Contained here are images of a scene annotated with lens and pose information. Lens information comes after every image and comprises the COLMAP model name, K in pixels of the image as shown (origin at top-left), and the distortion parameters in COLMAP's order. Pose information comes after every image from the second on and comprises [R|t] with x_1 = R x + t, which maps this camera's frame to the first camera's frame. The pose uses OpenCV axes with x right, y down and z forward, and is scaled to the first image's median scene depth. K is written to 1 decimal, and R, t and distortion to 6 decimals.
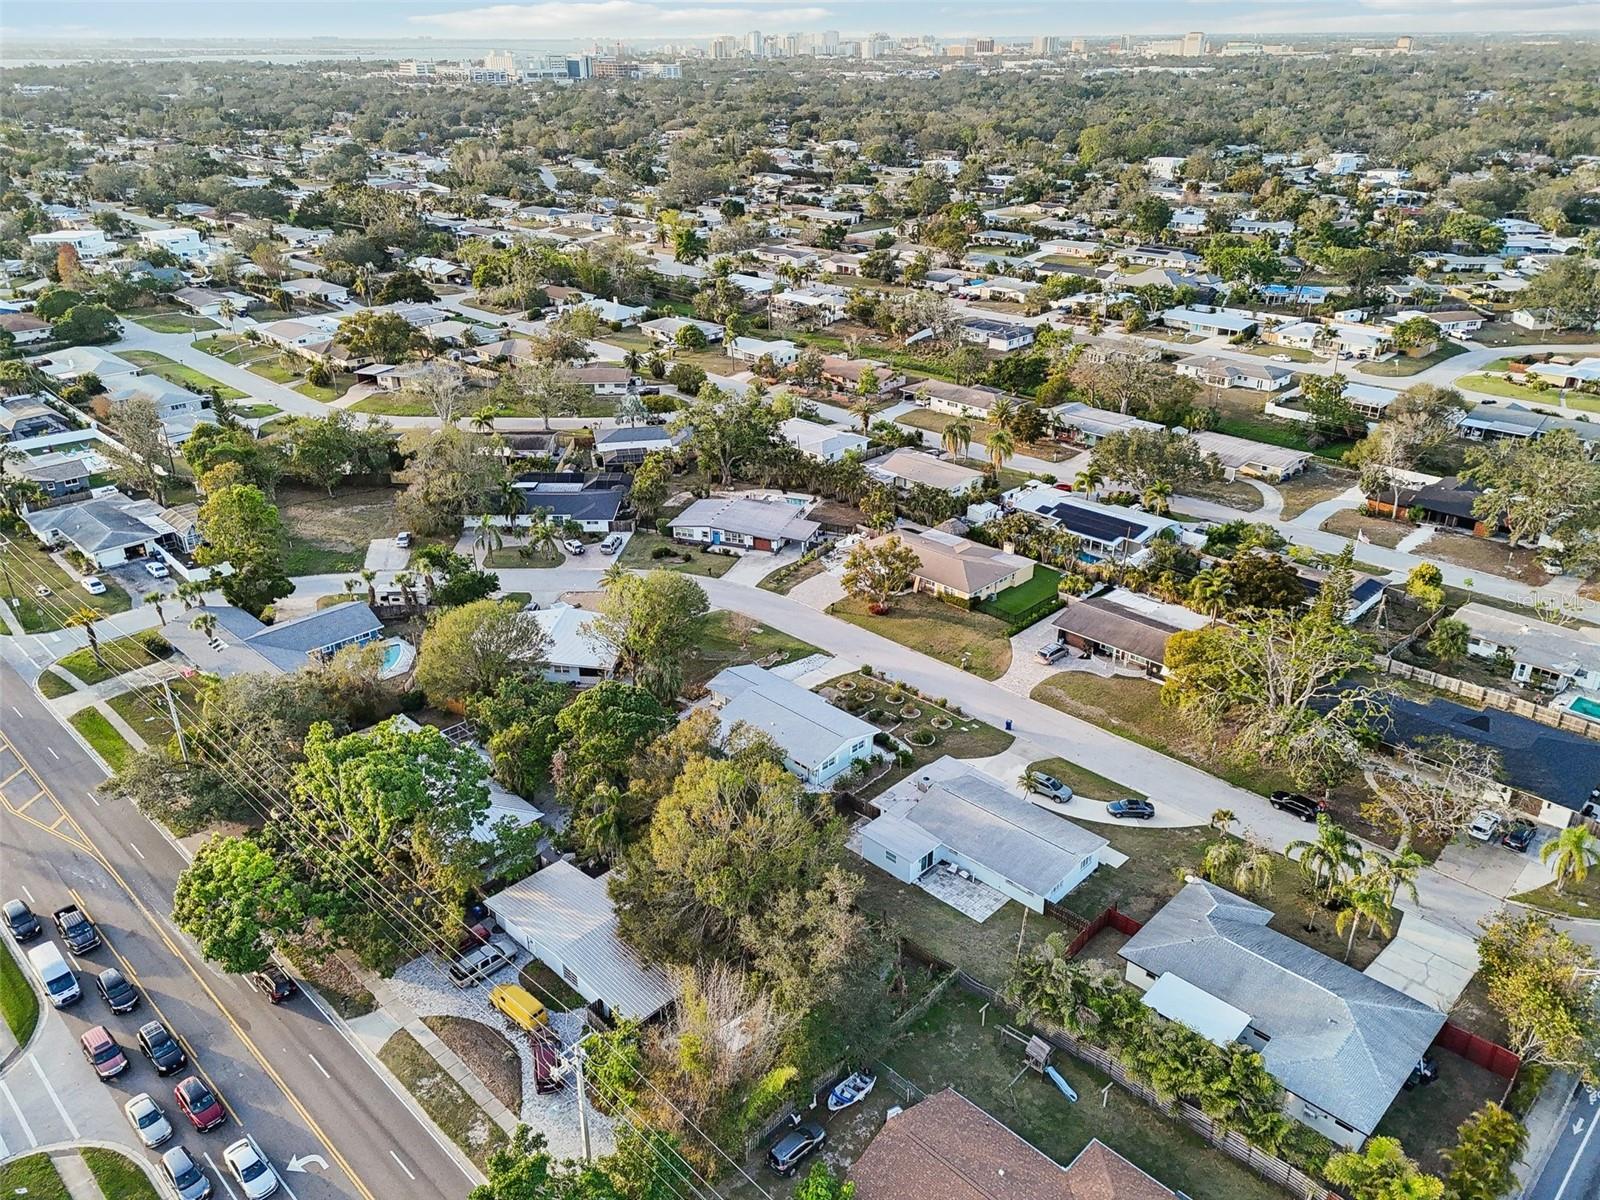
lens RADIAL K [[1186.6, 0, 800.0], [0, 1186.6, 600.0], [0, 0, 1]] dist [0.033312, -0.000344]
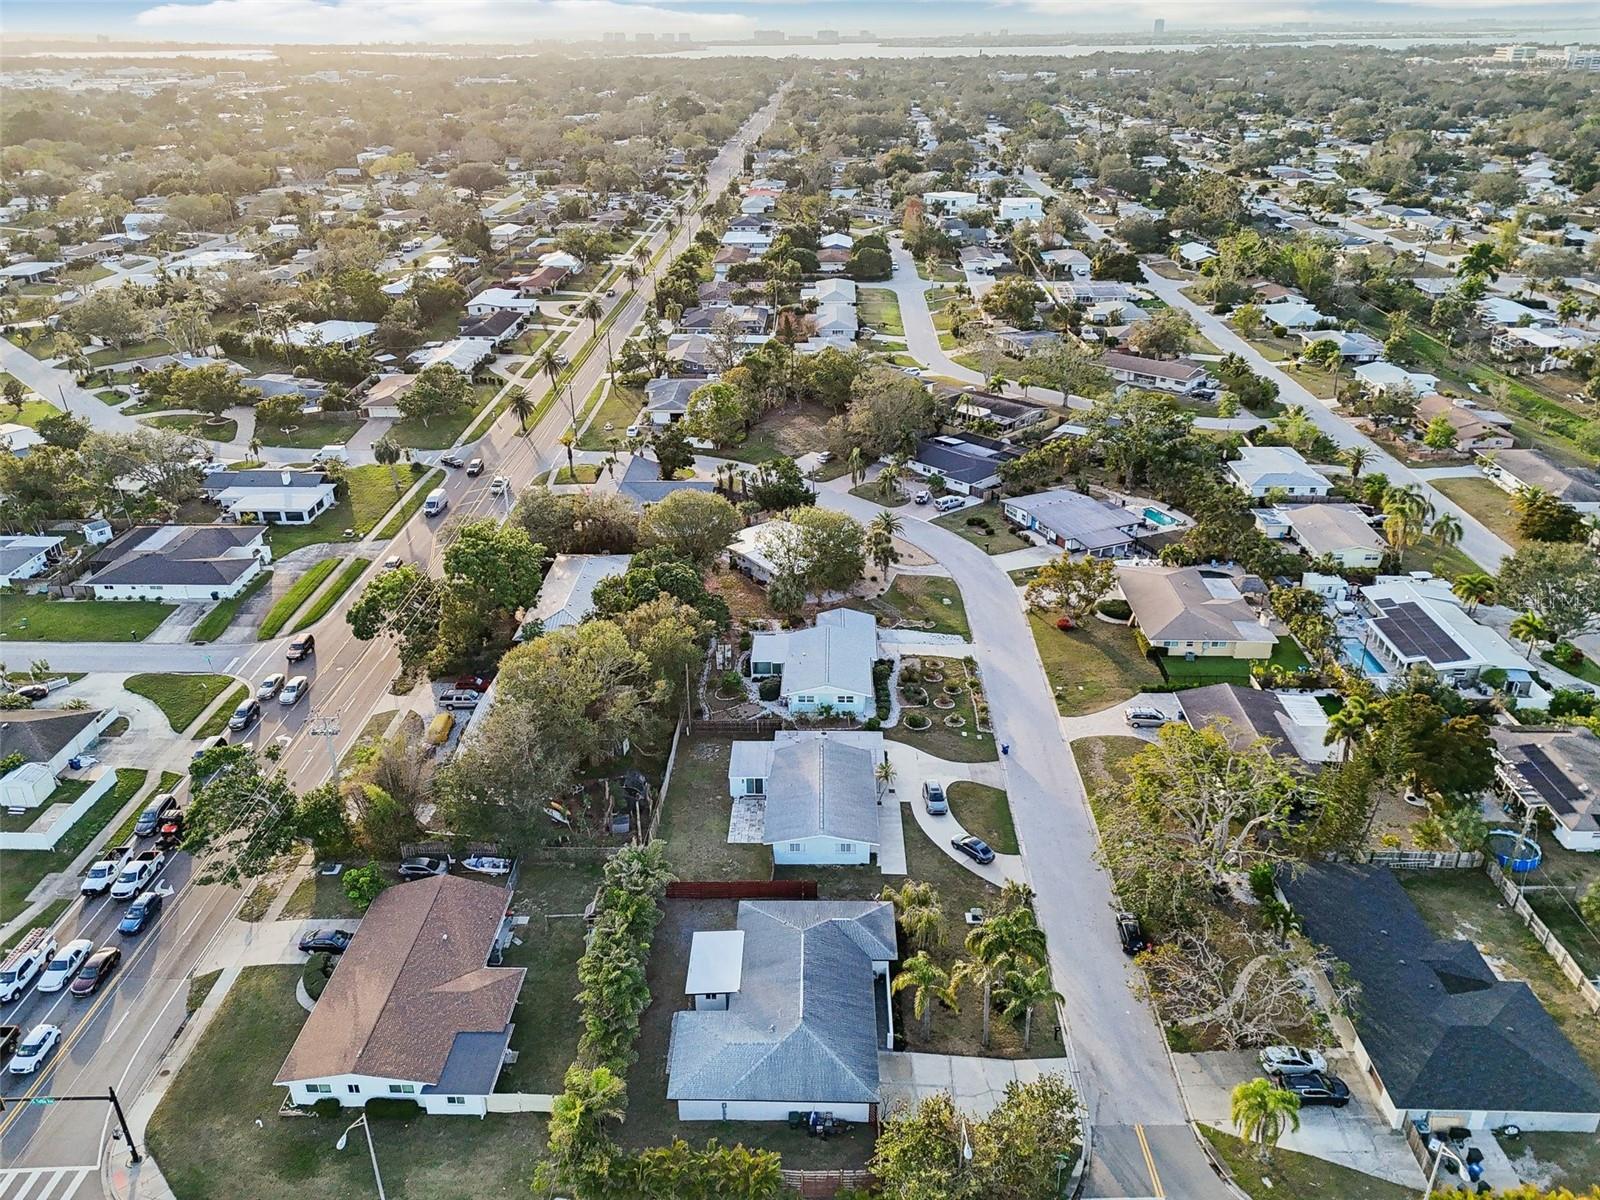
lens RADIAL K [[1117.3, 0, 800.0], [0, 1117.3, 600.0], [0, 0, 1]] dist [0.005541, -0.000376]
pose [[0.682993, 0.323546, -0.654858, 0.472764], [-0.298481, 0.941899, 0.154060, -0.081004], [0.666656, 0.090241, 0.739883, 0.120791]]
